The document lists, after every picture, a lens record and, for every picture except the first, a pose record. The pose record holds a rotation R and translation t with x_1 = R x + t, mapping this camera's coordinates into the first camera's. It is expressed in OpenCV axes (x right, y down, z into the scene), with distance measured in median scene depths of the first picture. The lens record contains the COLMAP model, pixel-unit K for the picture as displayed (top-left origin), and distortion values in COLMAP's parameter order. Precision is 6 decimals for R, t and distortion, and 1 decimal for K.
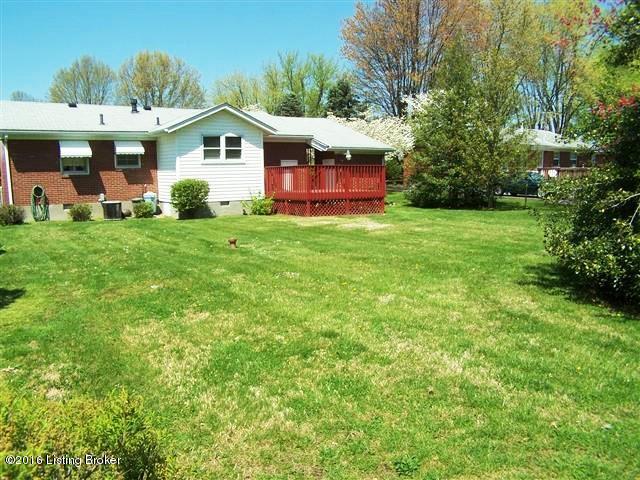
lens RADIAL K [[528.1, 0, 320.0], [0, 528.1, 240.0], [0, 0, 1]] dist [-0.000388, 0.001623]
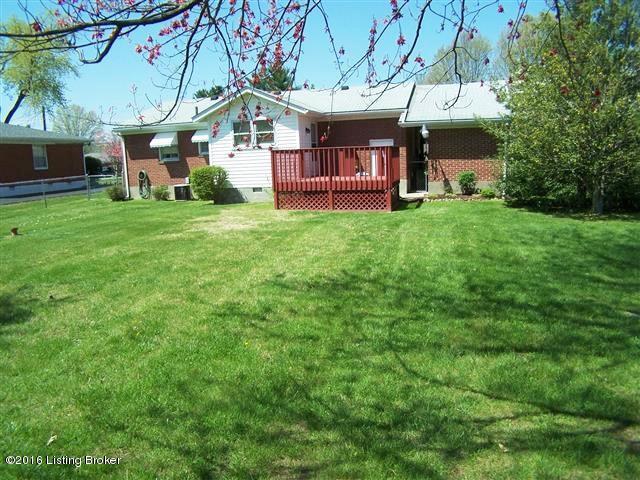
lens RADIAL K [[528.1, 0, 320.0], [0, 528.1, 240.0], [0, 0, 1]] dist [-0.000388, 0.001623]
pose [[0.691433, 0.104658, -0.714819, 0.621055], [-0.064018, 0.994435, 0.083673, -0.066918], [0.719598, -0.012093, 0.694285, 0.408893]]
